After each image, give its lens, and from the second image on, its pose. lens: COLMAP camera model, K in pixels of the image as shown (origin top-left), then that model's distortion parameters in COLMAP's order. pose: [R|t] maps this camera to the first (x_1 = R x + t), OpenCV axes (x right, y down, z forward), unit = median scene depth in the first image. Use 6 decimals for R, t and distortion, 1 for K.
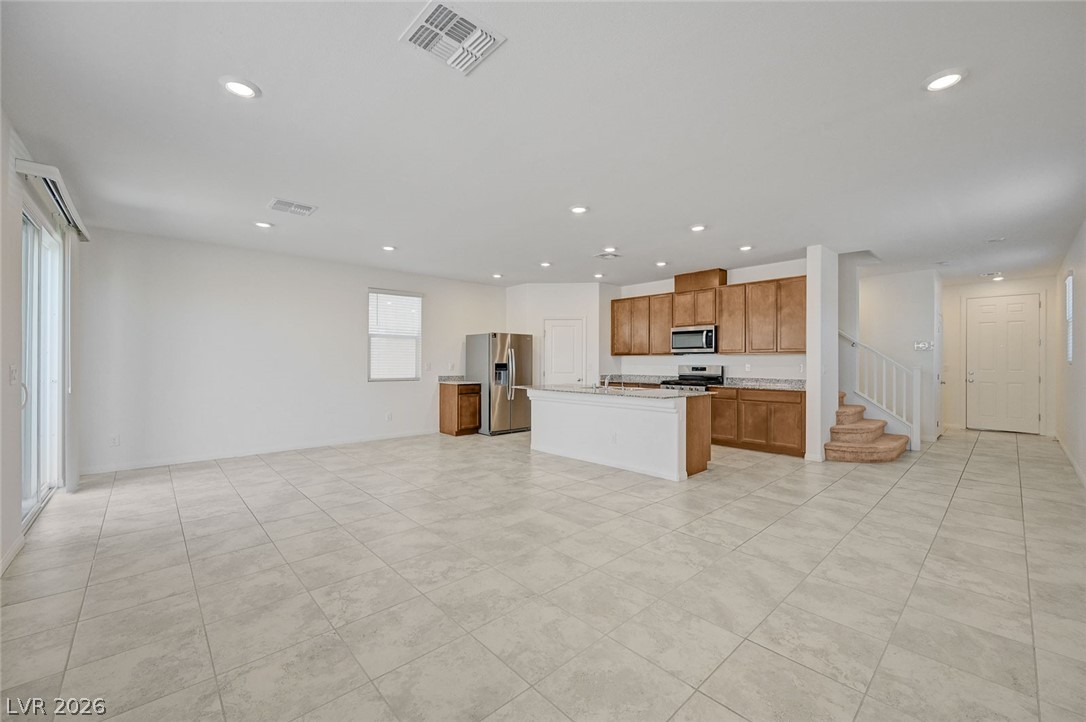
lens RADIAL K [[425.8, 0, 547.9], [0, 425.8, 359.3], [0, 0, 1]] dist [0.005456, 0.000169]
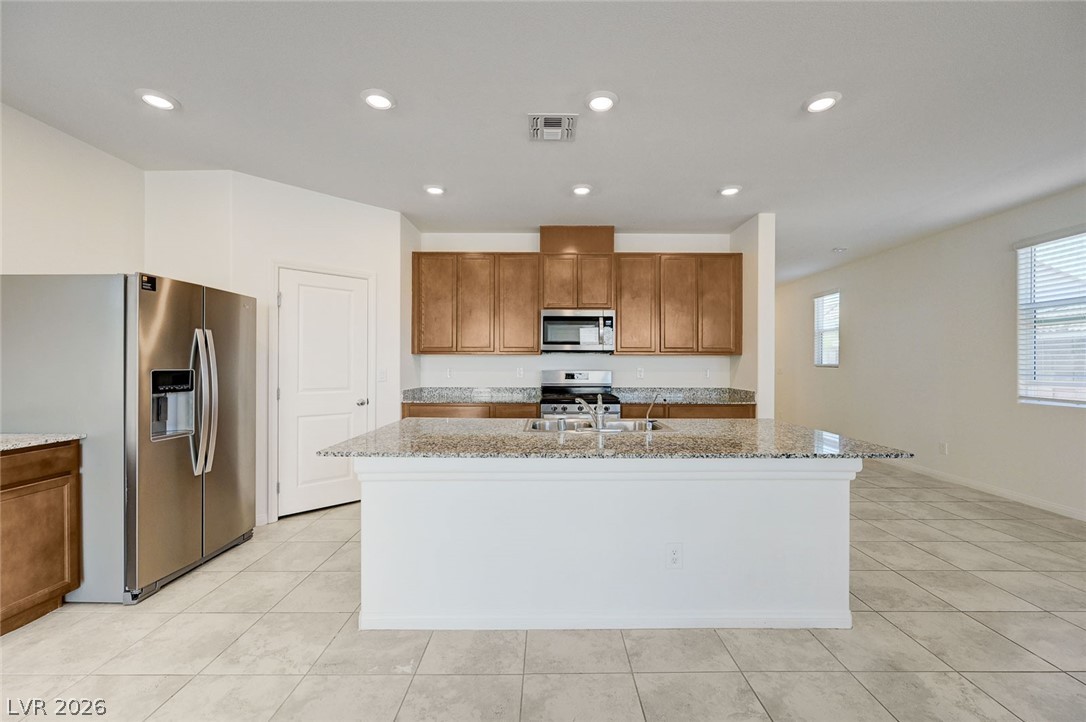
lens RADIAL K [[437.9, 0, 544.6], [0, 437.9, 364.9], [0, 0, 1]] dist [-0.000090, -0.000198]
pose [[0.680969, -0.002125, 0.732309, -0.167289], [-0.005486, 0.999953, 0.008003, 0.000342], [-0.732292, -0.009467, 0.680925, 0.571399]]
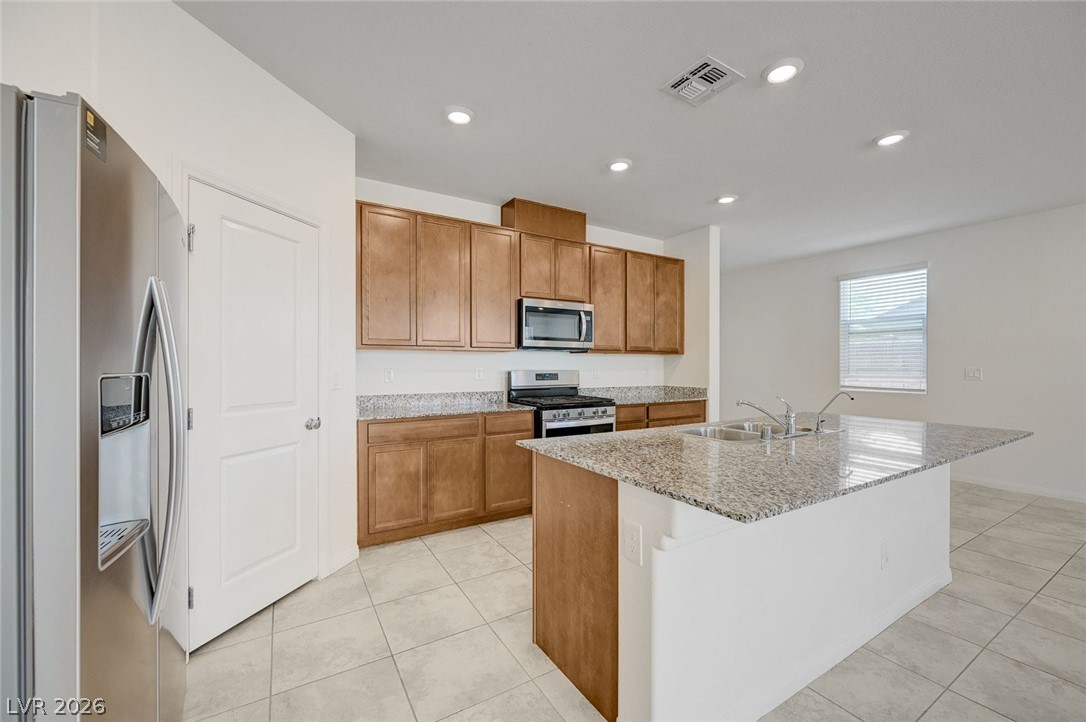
lens RADIAL K [[439.5, 0, 547.8], [0, 439.5, 367.2], [0, 0, 1]] dist [0.000888, 0.000026]
pose [[0.194370, -0.007701, 0.980898, -0.223460], [-0.006661, 0.999936, 0.009170, 0.004356], [-0.980906, -0.008316, 0.194306, 0.871756]]
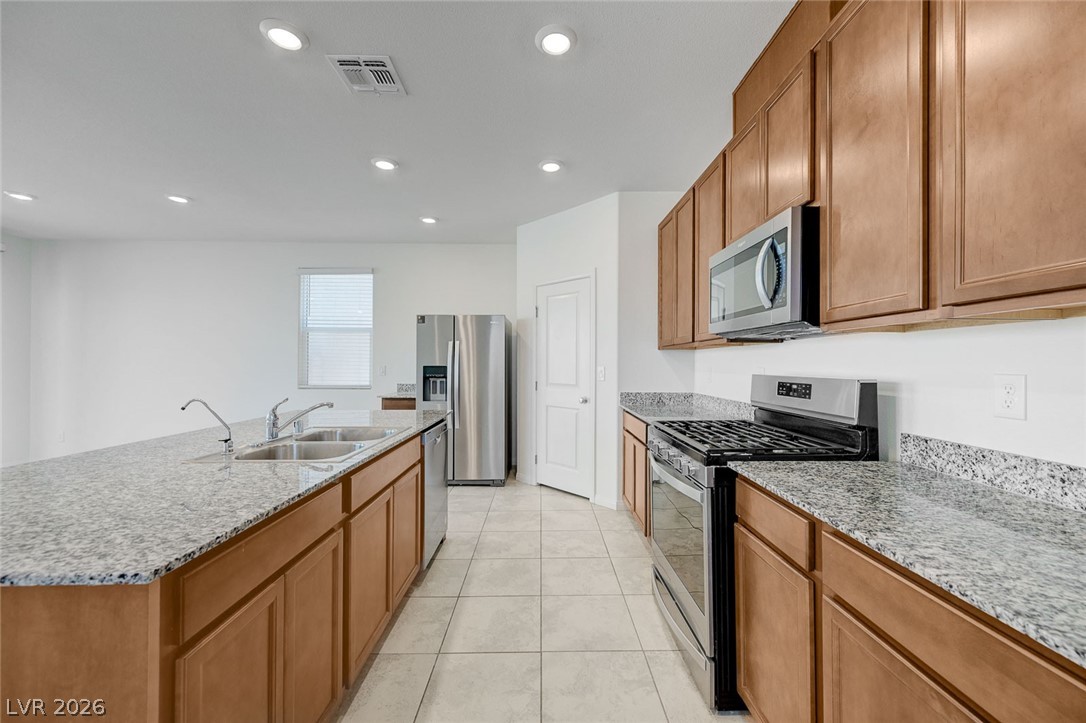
lens RADIAL K [[425.8, 0, 547.9], [0, 425.8, 359.8], [0, 0, 1]] dist [0.005456, 0.000169]
pose [[0.745923, -0.006098, -0.666004, 0.413362], [0.005055, 0.999981, -0.003493, 0.003736], [0.666013, -0.000761, 0.745940, 0.682303]]
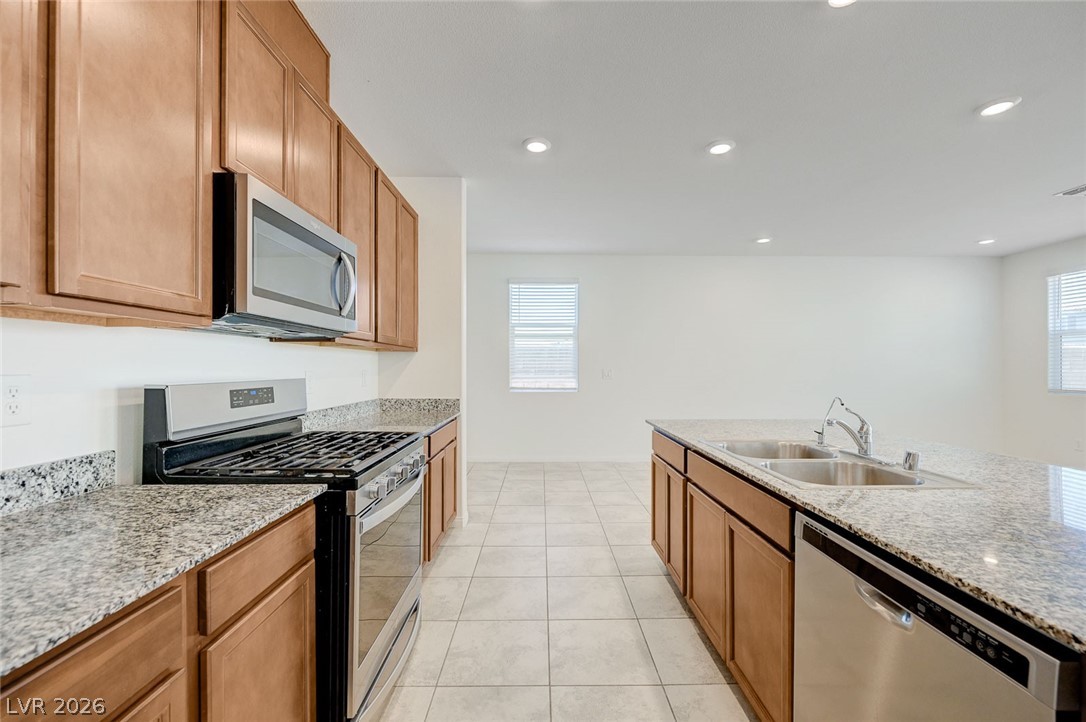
lens RADIAL K [[437.9, 0, 544.6], [0, 437.9, 364.9], [0, 0, 1]] dist [-0.000090, -0.000198]
pose [[-0.742837, -0.000553, 0.669472, 0.077004], [-0.007501, 0.999944, -0.007497, 0.006081], [-0.669430, -0.010591, -0.742800, 1.056054]]
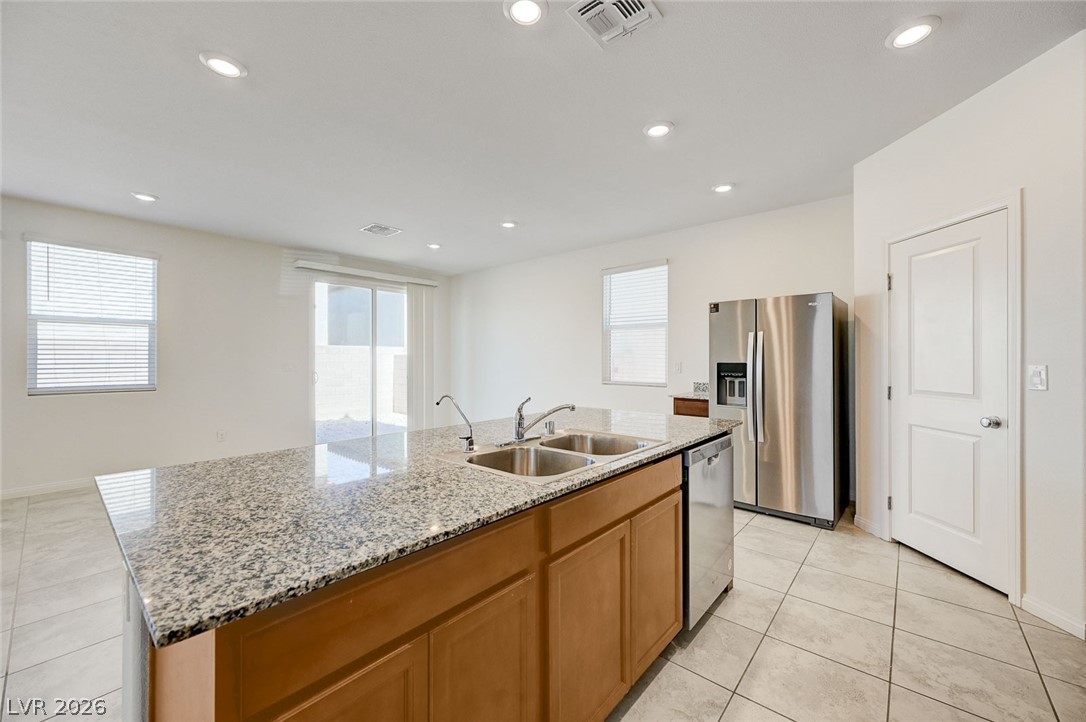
lens RADIAL K [[425.8, 0, 547.9], [0, 425.8, 359.3], [0, 0, 1]] dist [0.005456, 0.000169]
pose [[0.118525, -0.003056, -0.992946, 0.361707], [0.009882, 0.999949, -0.001898, 0.004250], [0.992902, -0.009587, 0.118550, 0.754134]]
